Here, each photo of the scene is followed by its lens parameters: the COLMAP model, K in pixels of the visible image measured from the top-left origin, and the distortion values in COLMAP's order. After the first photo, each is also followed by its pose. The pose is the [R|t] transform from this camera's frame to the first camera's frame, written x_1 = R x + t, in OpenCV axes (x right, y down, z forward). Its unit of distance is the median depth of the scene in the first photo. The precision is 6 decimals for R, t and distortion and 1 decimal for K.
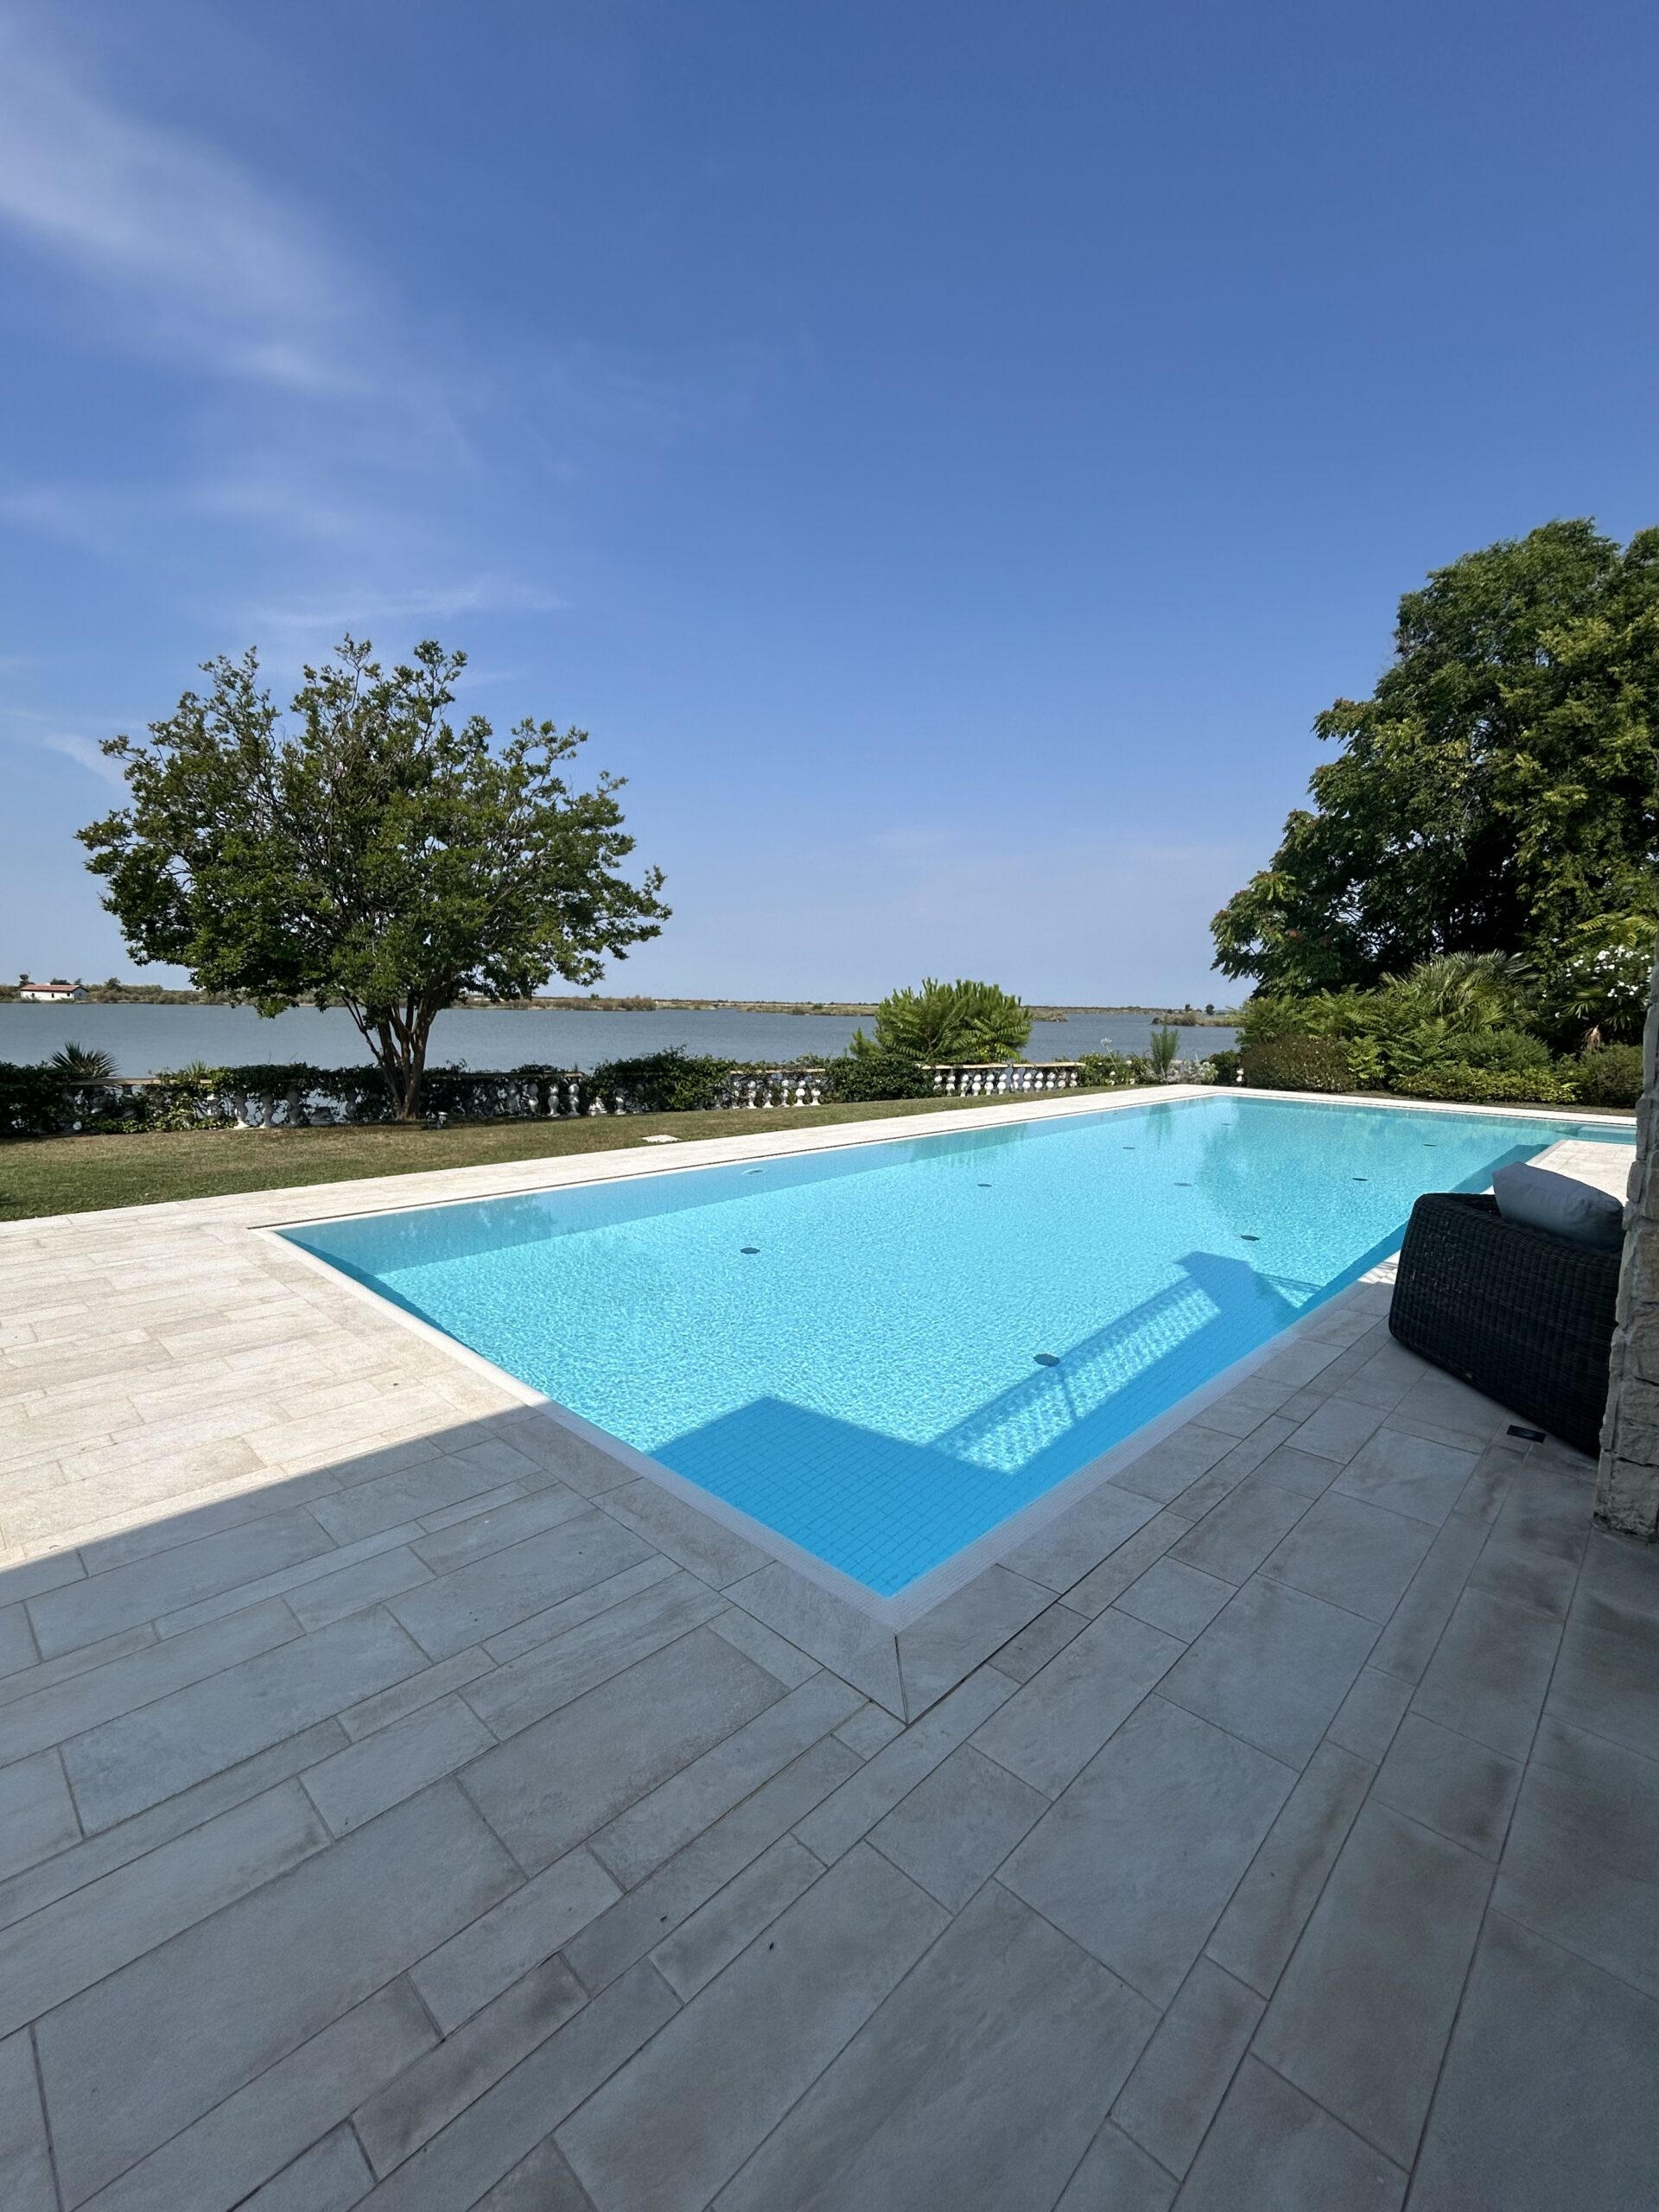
lens RADIAL K [[935.1, 0, 826.5], [0, 935.1, 1102.1], [0, 0, 1]] dist [-0.000861, 0.000962]
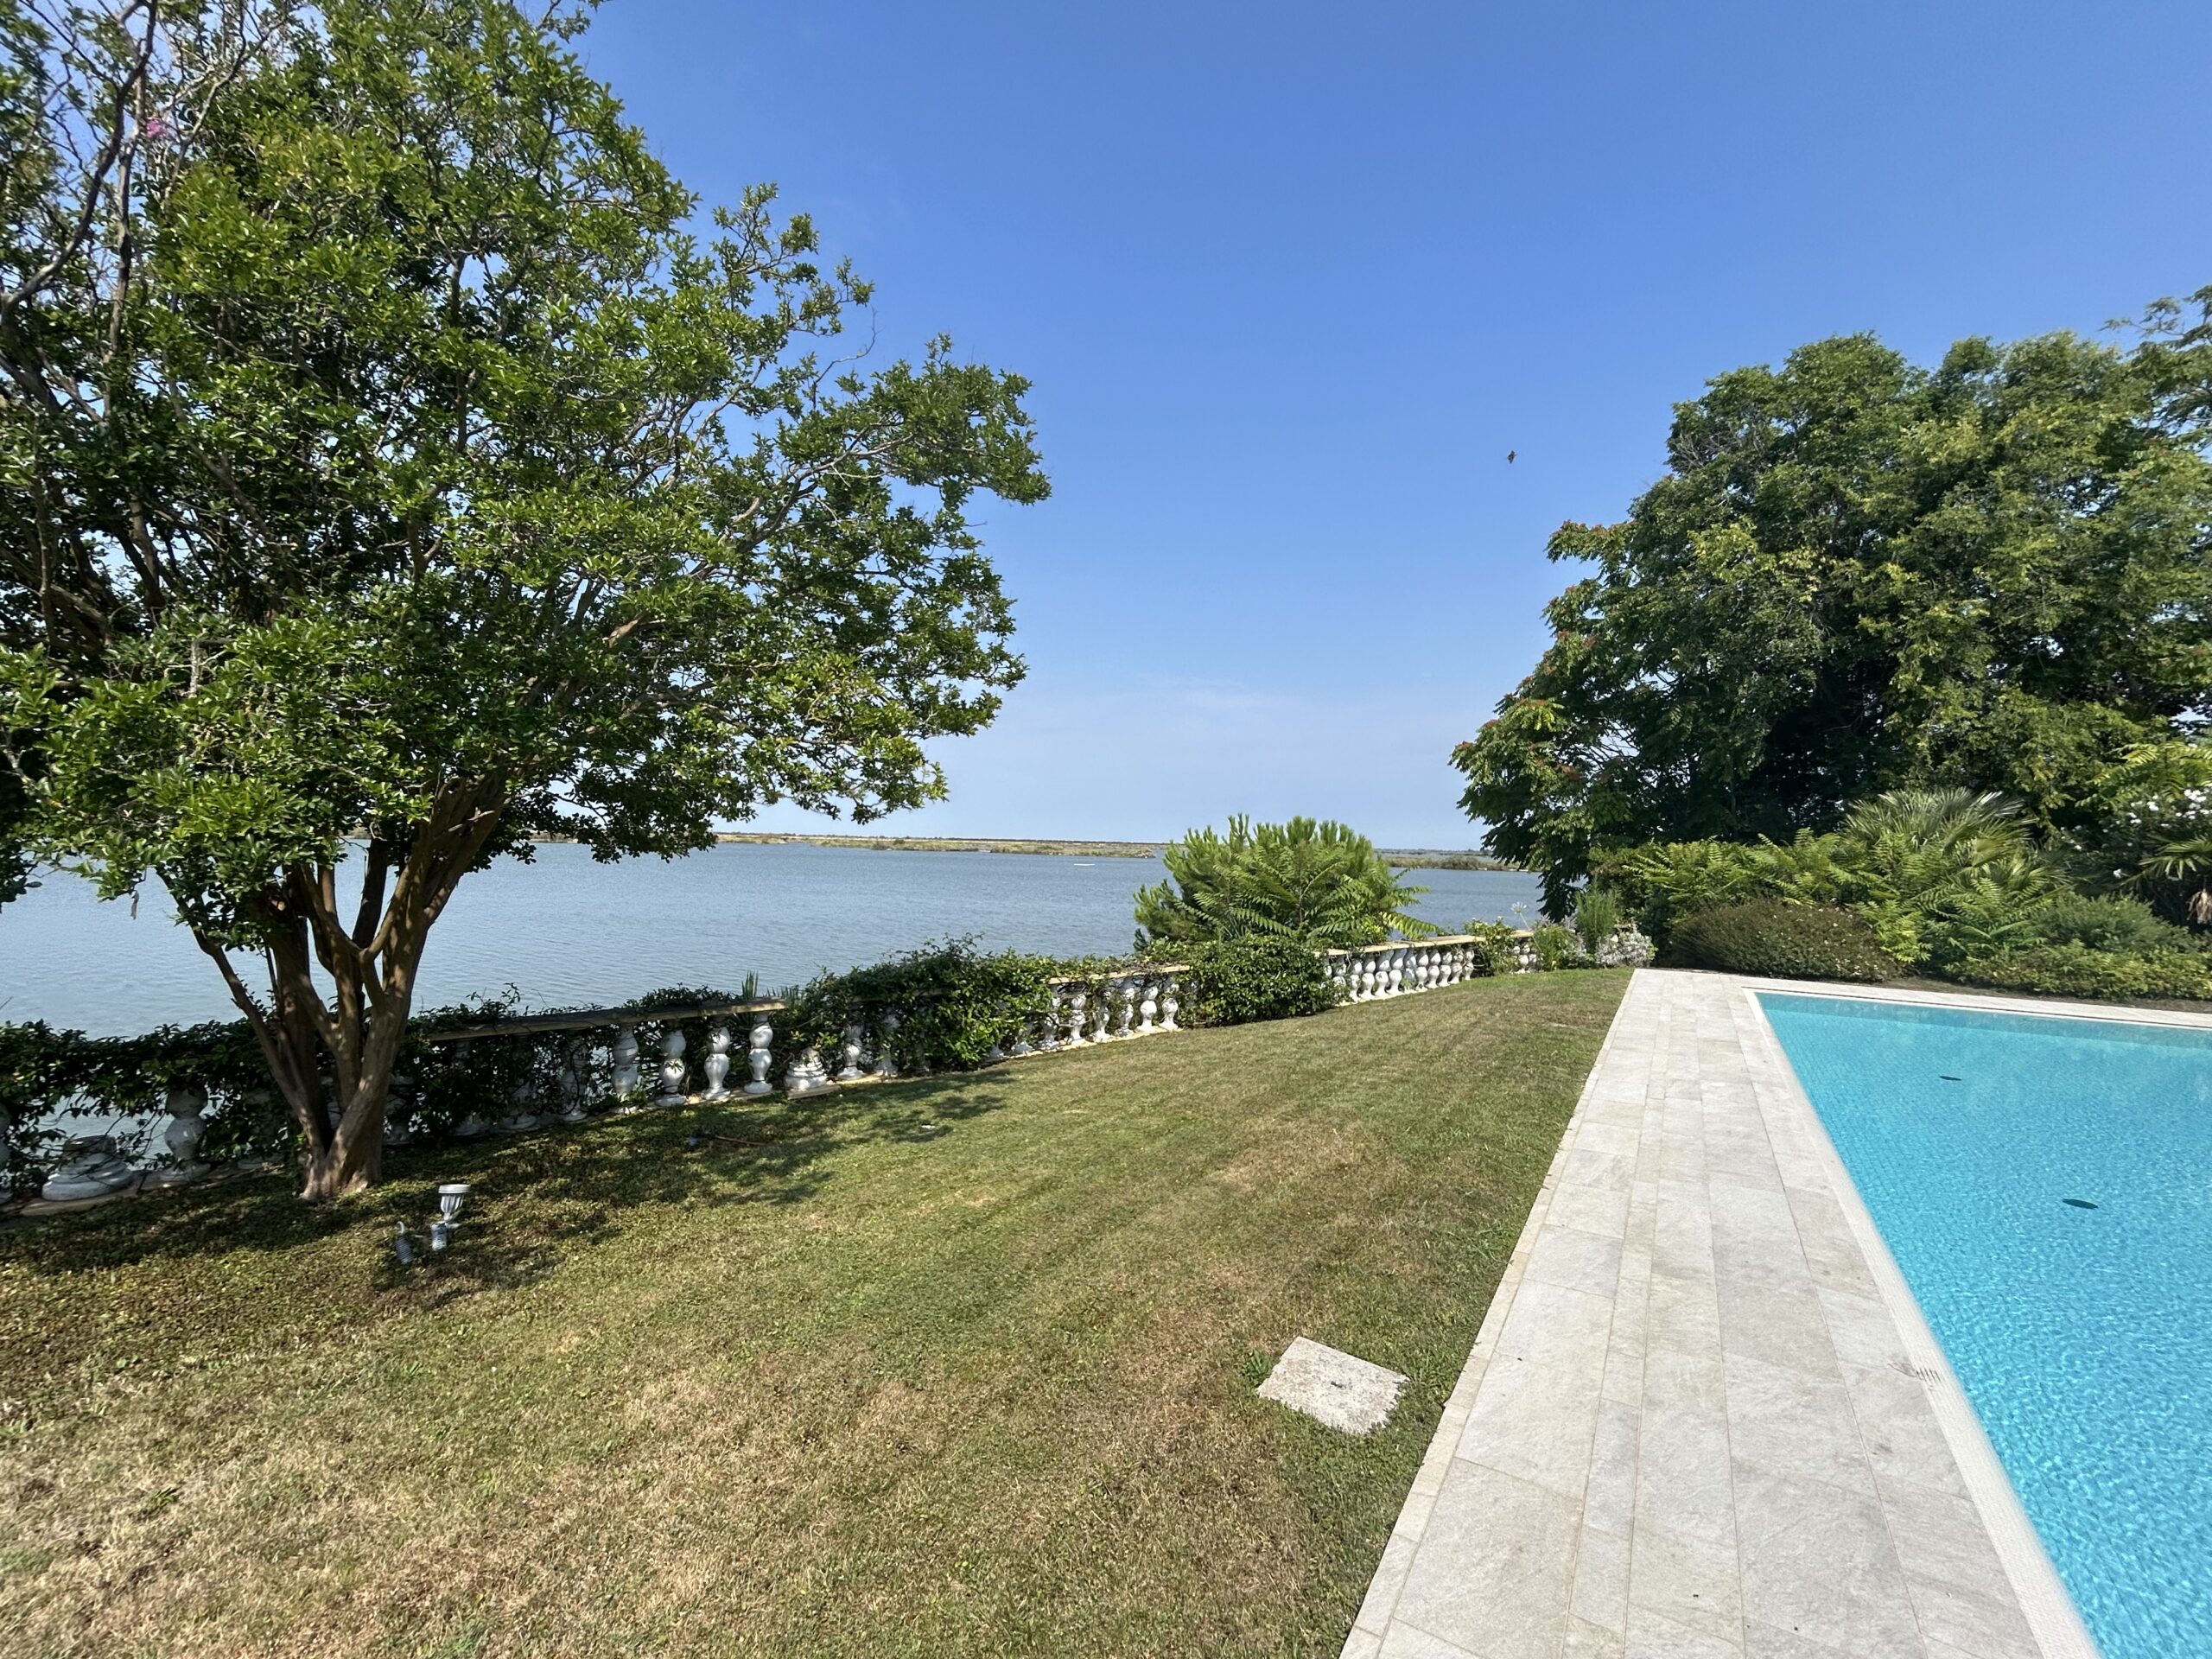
lens RADIAL K [[939.6, 0, 1103.7], [0, 939.6, 816.1], [0, 0, 1]] dist [0.000637, 0.000143]
pose [[0.977210, 0.011794, 0.211948, -0.178715], [0.015537, 0.991804, -0.126823, -0.054498], [-0.211707, 0.127226, 0.969017, 0.424116]]
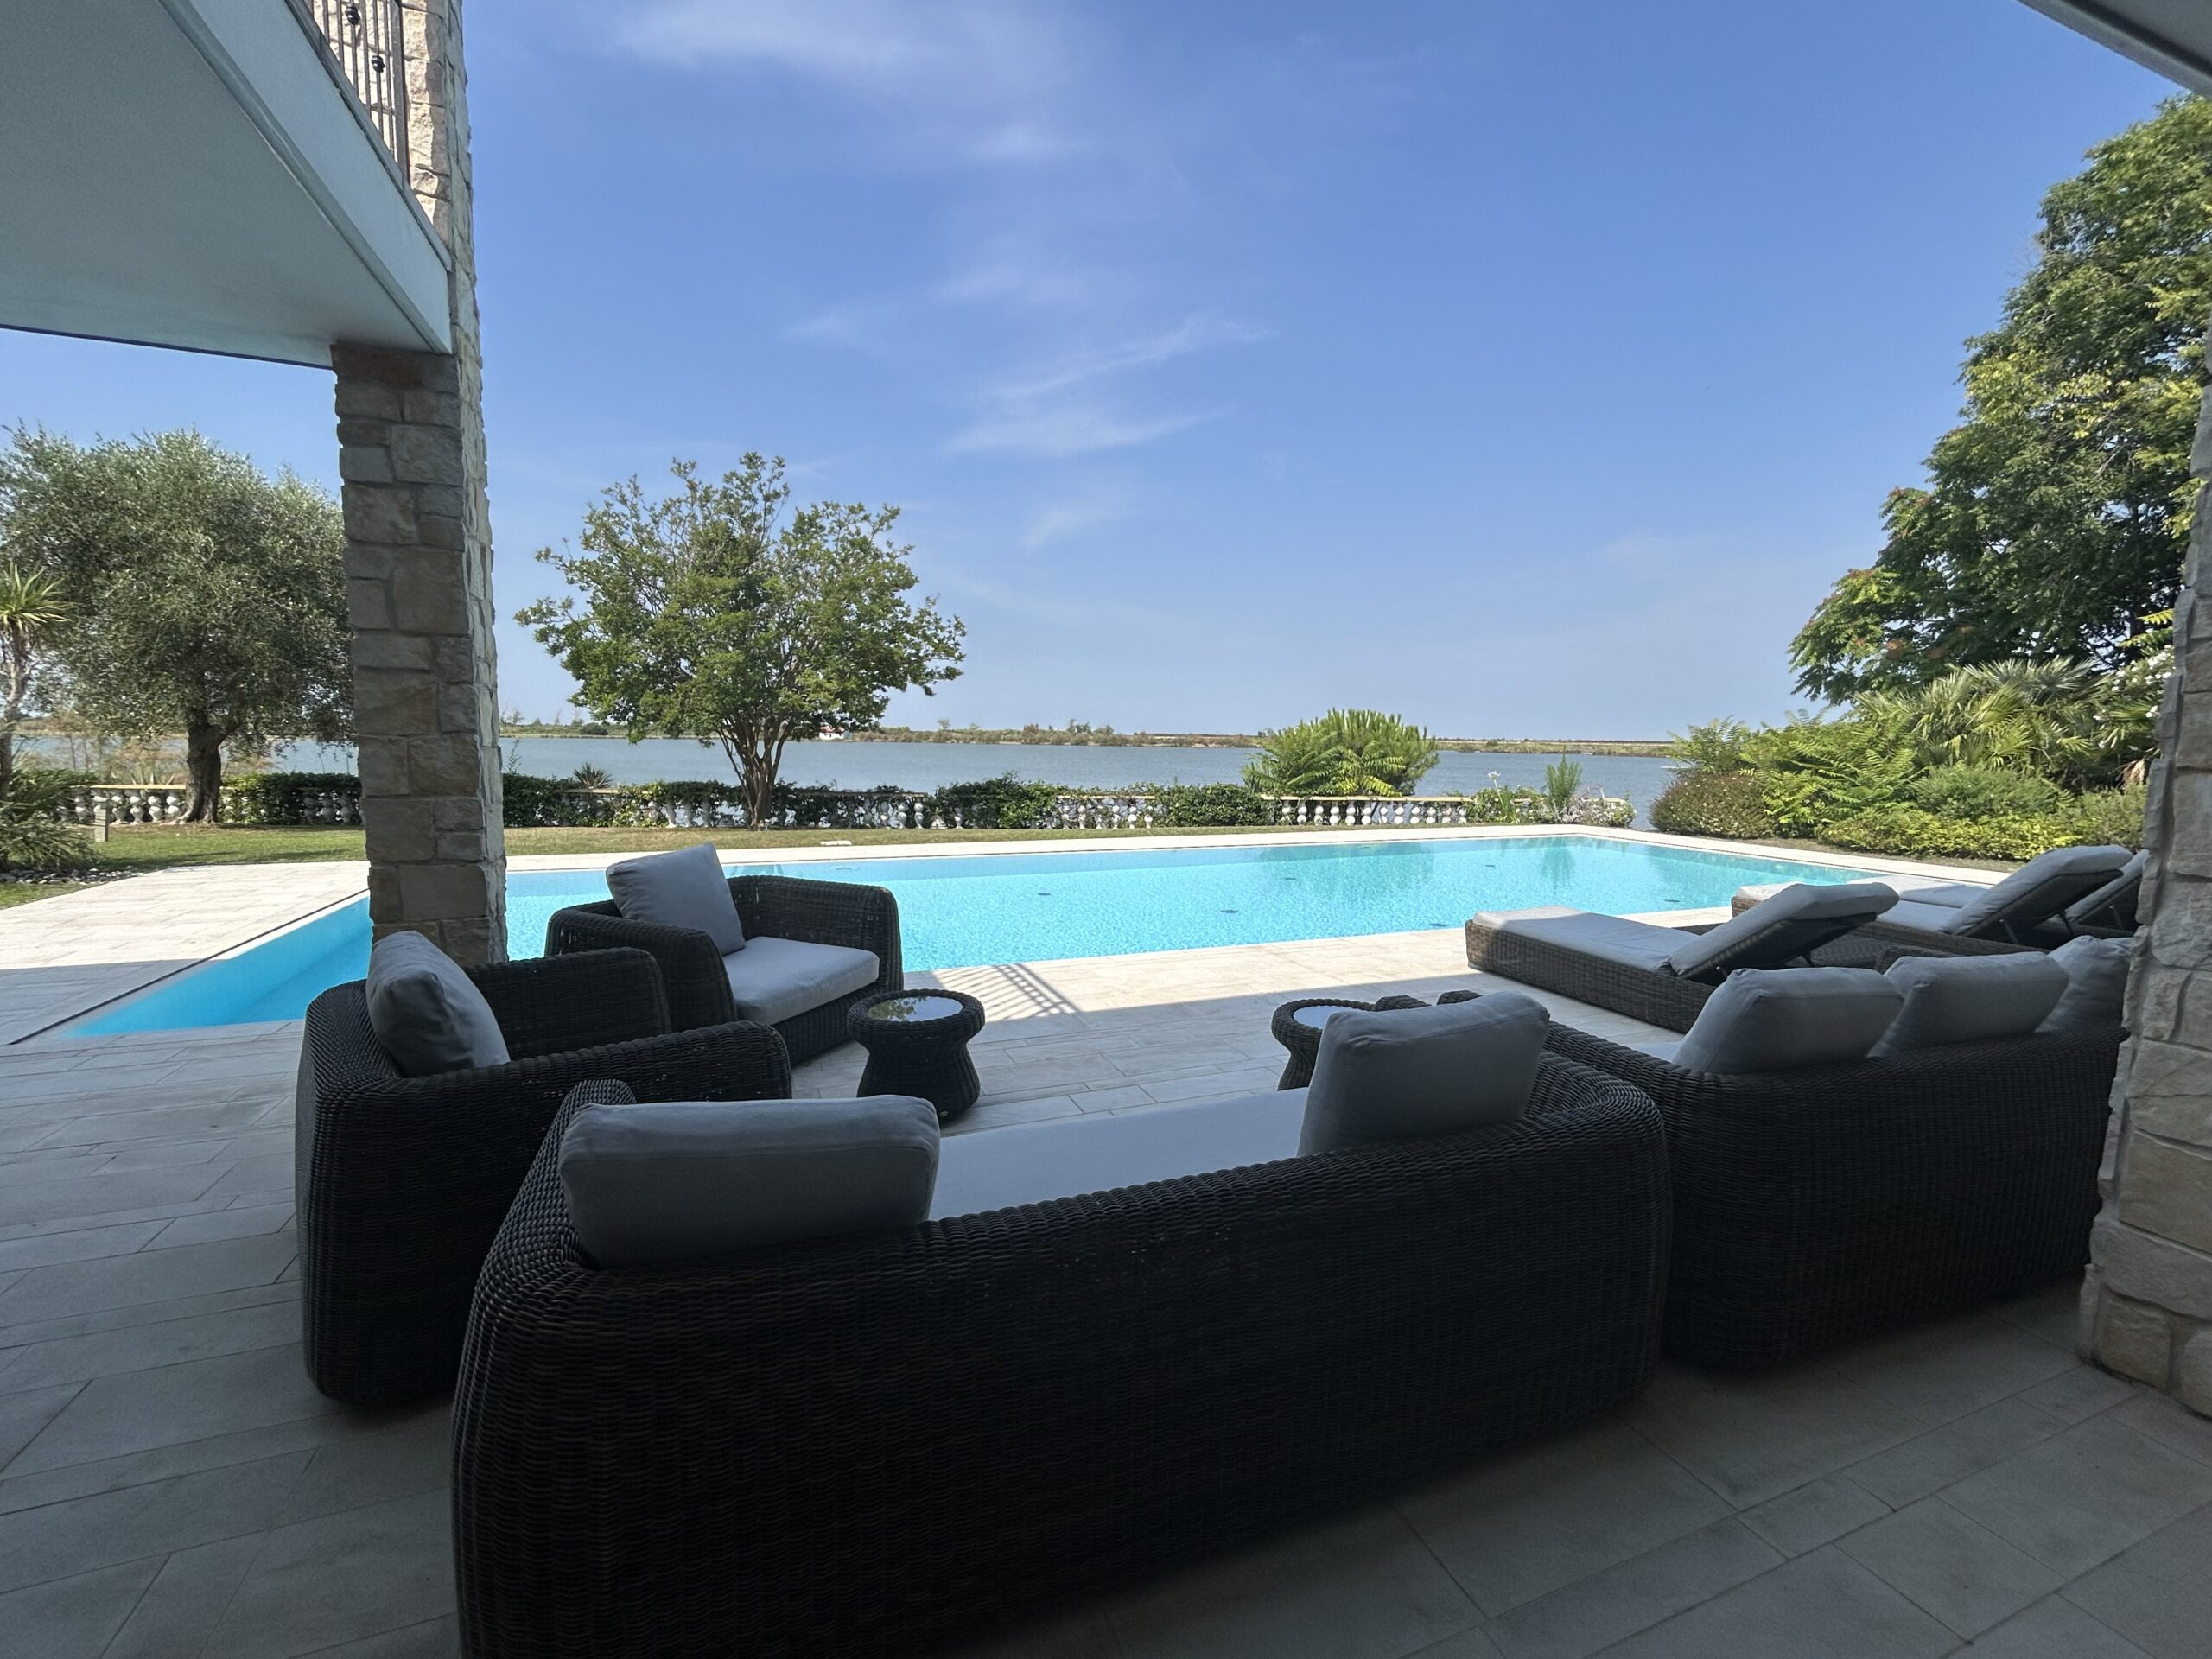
lens RADIAL K [[932.3, 0, 1099.2], [0, 932.3, 843.5], [0, 0, 1]] dist [-0.002329, 0.000140]
pose [[0.911164, 0.042592, -0.409838, 0.368257], [-0.040677, 0.999083, 0.013392, 0.005615], [0.410032, 0.004469, 0.912060, 0.023736]]
